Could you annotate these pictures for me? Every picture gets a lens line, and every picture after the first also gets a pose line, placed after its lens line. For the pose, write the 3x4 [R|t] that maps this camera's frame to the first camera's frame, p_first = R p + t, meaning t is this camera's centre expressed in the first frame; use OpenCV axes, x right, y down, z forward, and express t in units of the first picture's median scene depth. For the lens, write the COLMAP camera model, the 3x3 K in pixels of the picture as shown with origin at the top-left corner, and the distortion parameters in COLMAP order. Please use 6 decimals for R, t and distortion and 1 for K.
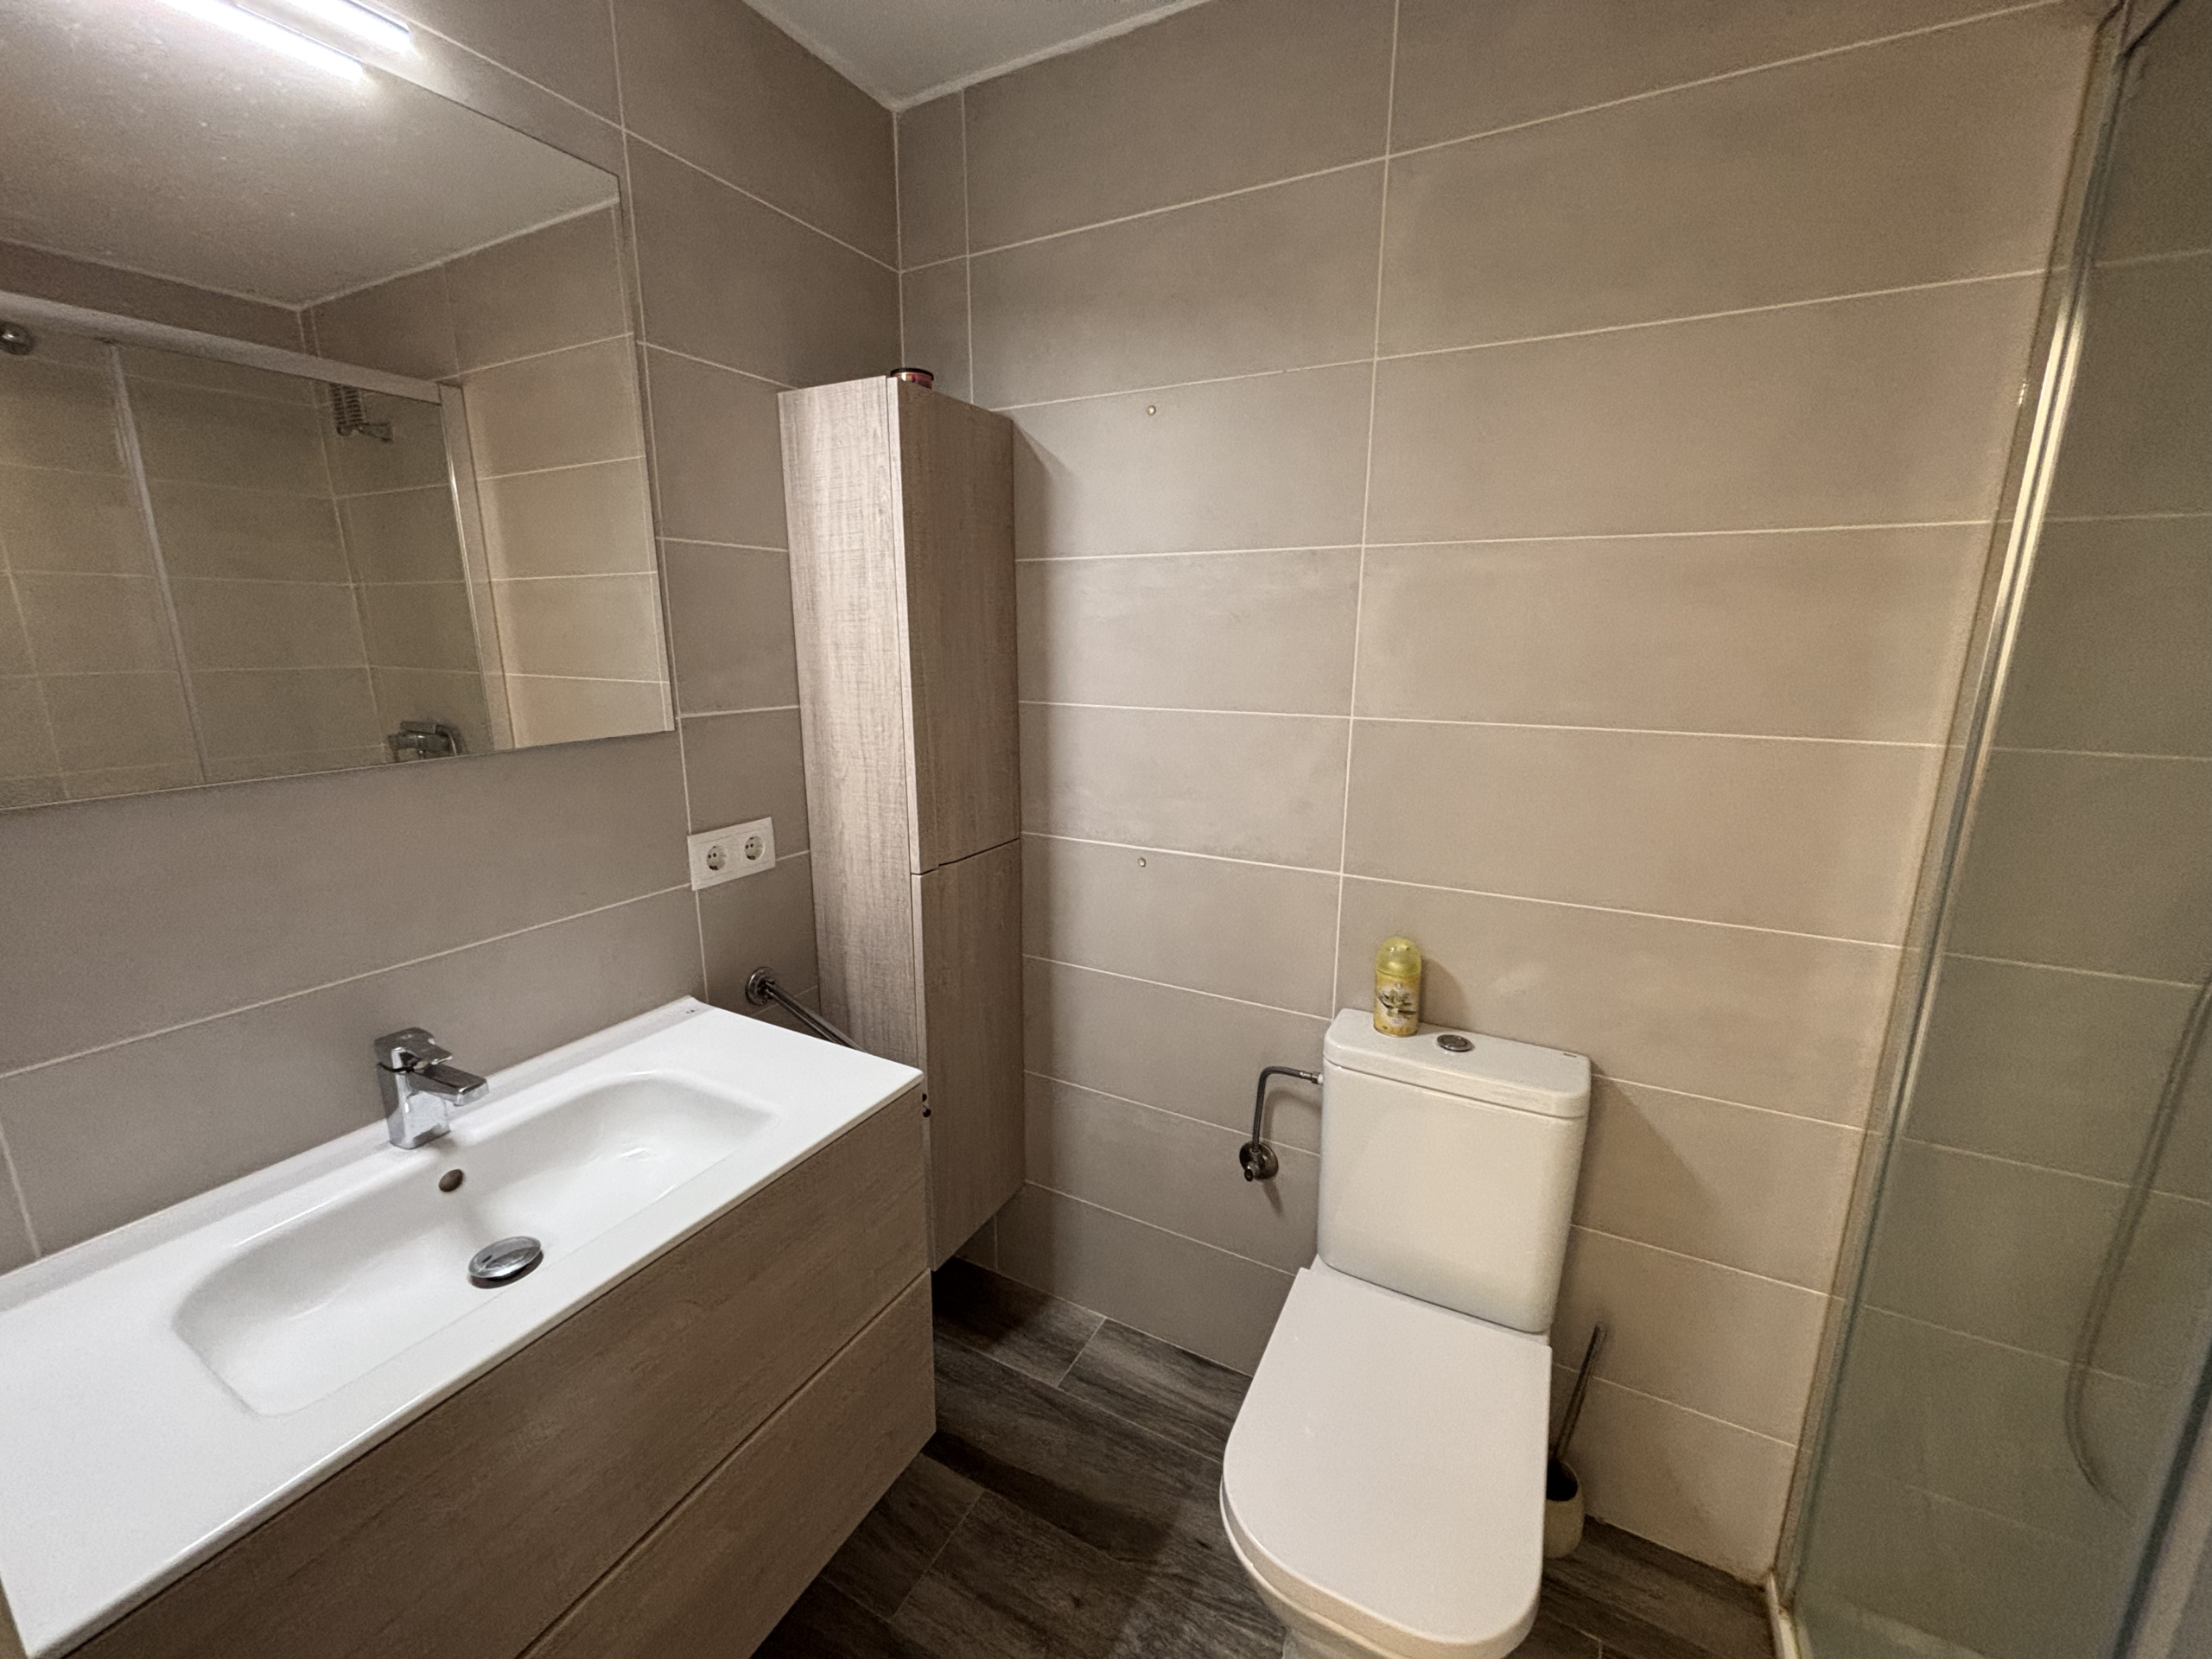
lens RADIAL K [[887.0, 0, 1101.3], [0, 887.0, 826.9], [0, 0, 1]] dist [-0.003685, 0.000496]
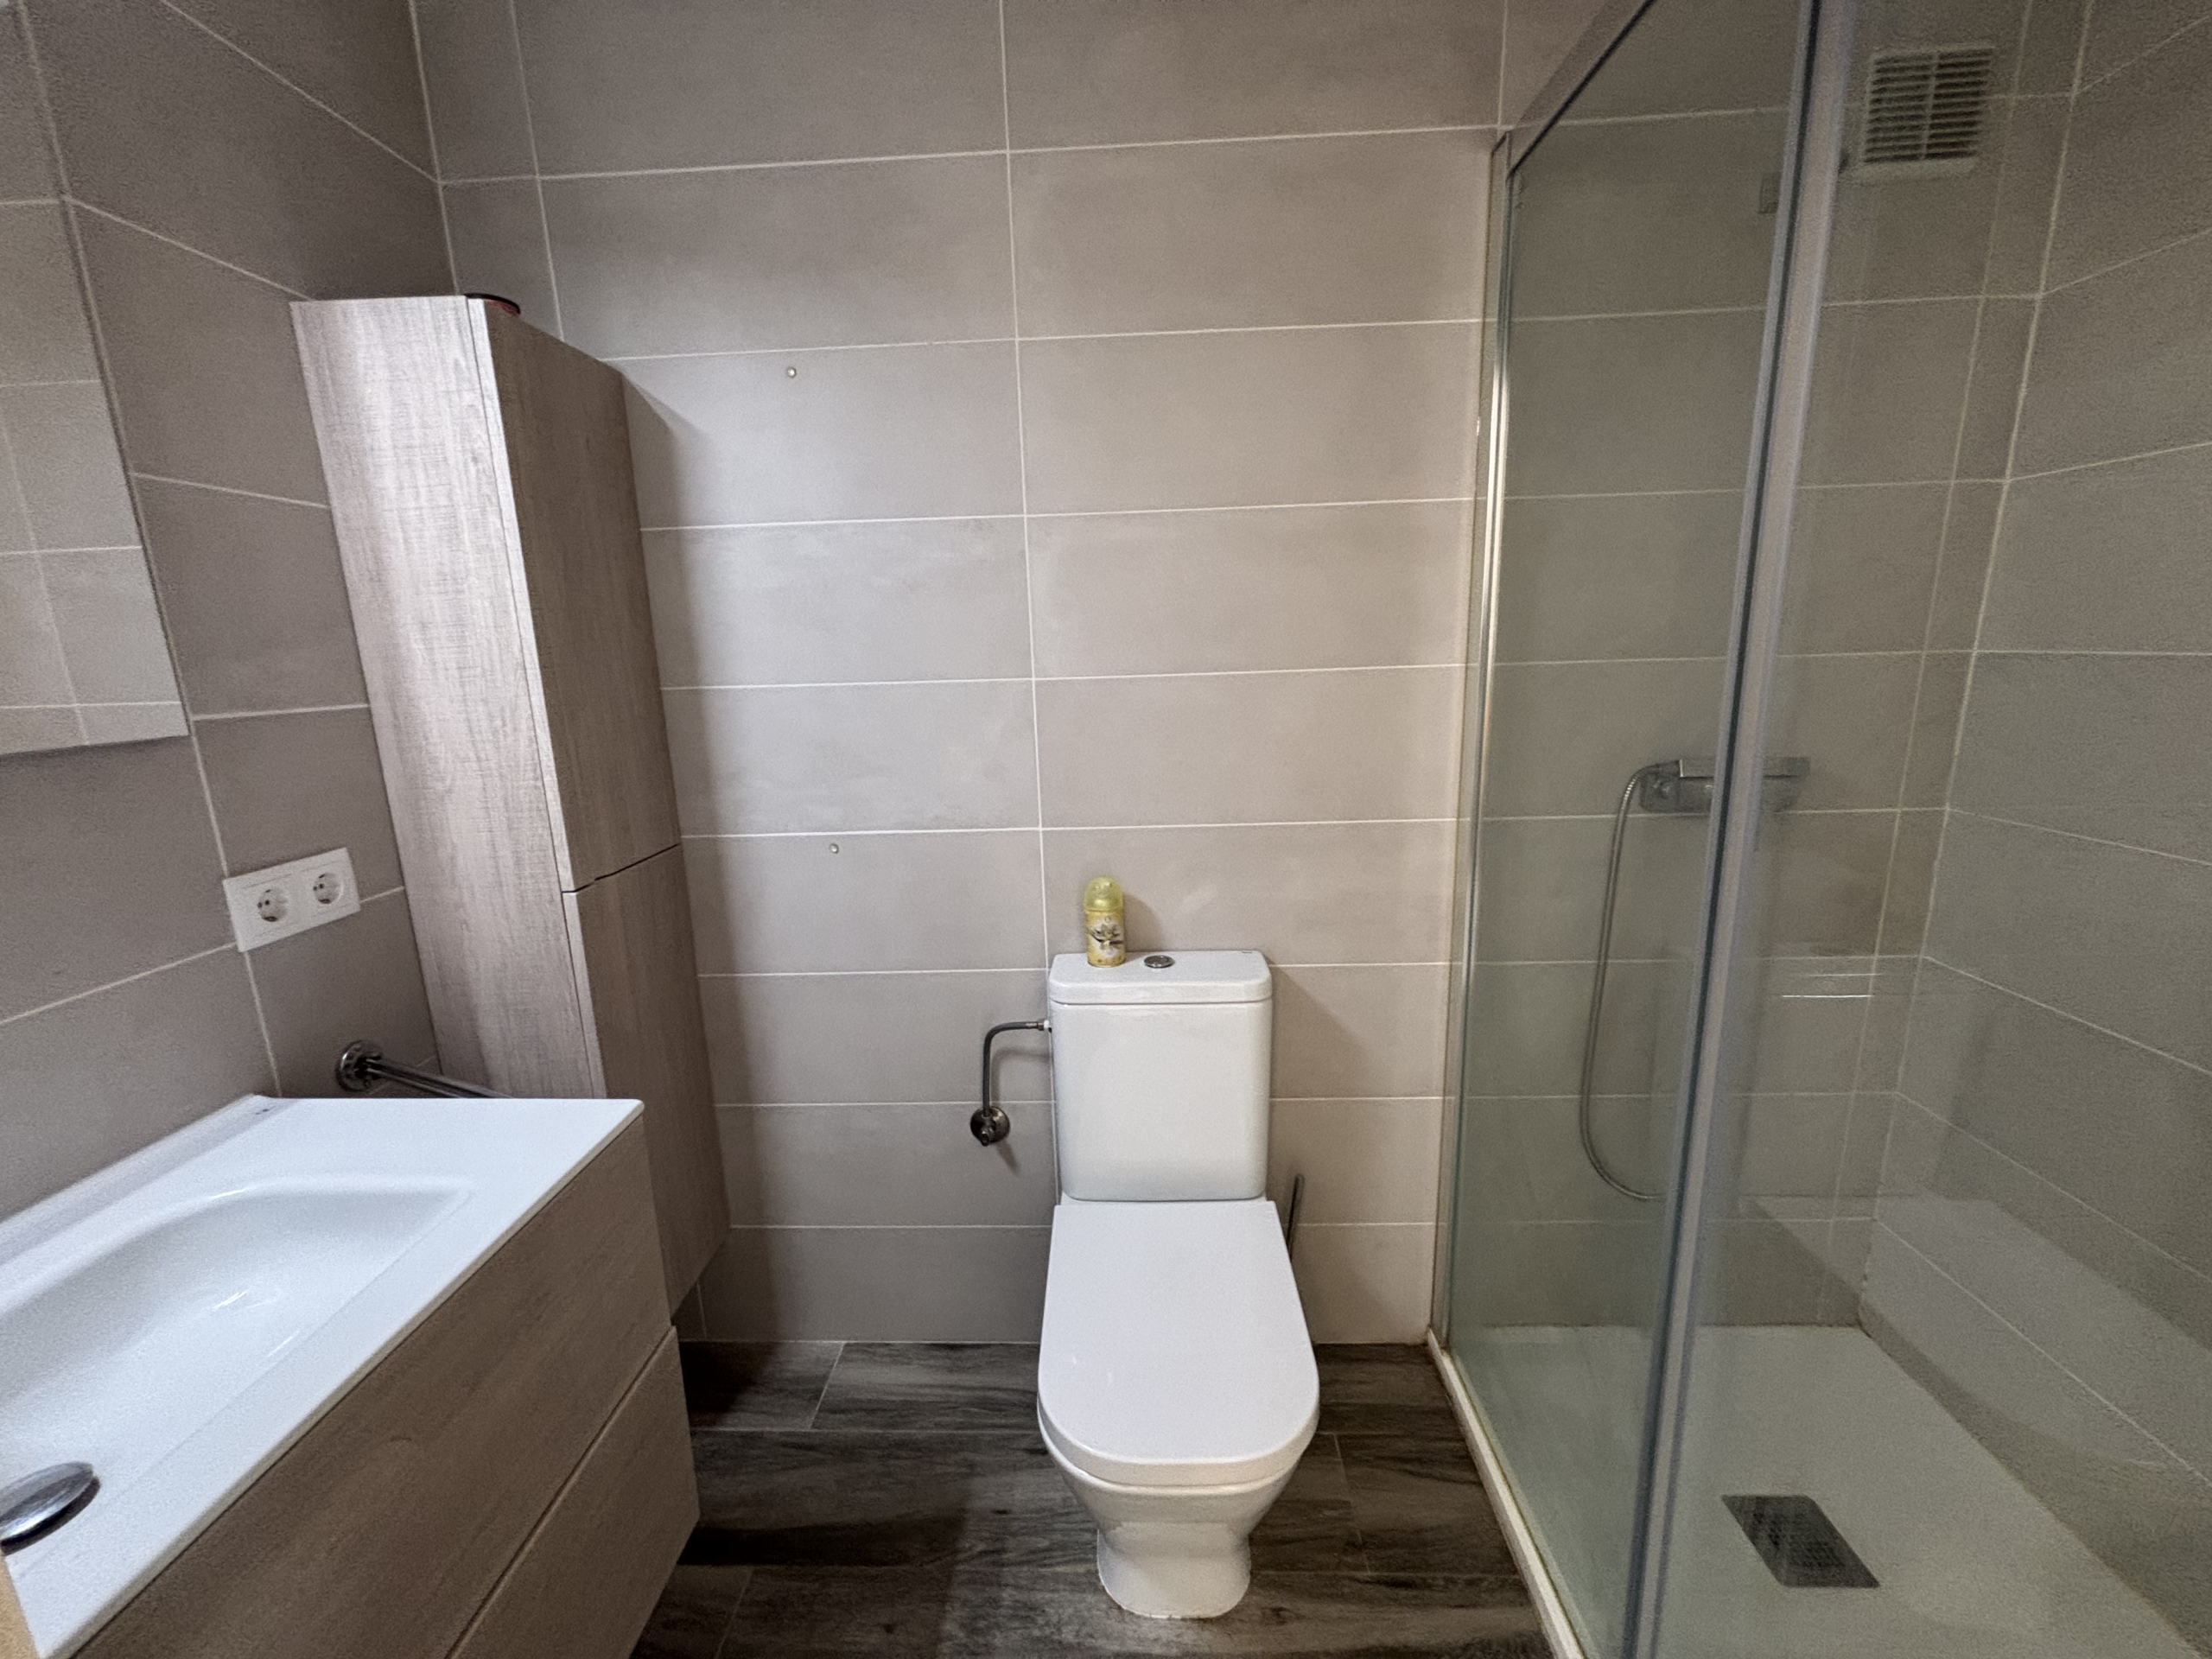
lens RADIAL K [[887.0, 0, 1101.3], [0, 887.0, 826.9], [0, 0, 1]] dist [-0.003685, 0.000496]
pose [[0.894981, -0.120534, 0.429513, -0.120369], [0.129362, 0.991559, 0.008708, 0.054384], [-0.426937, 0.047769, 0.903019, 0.016443]]
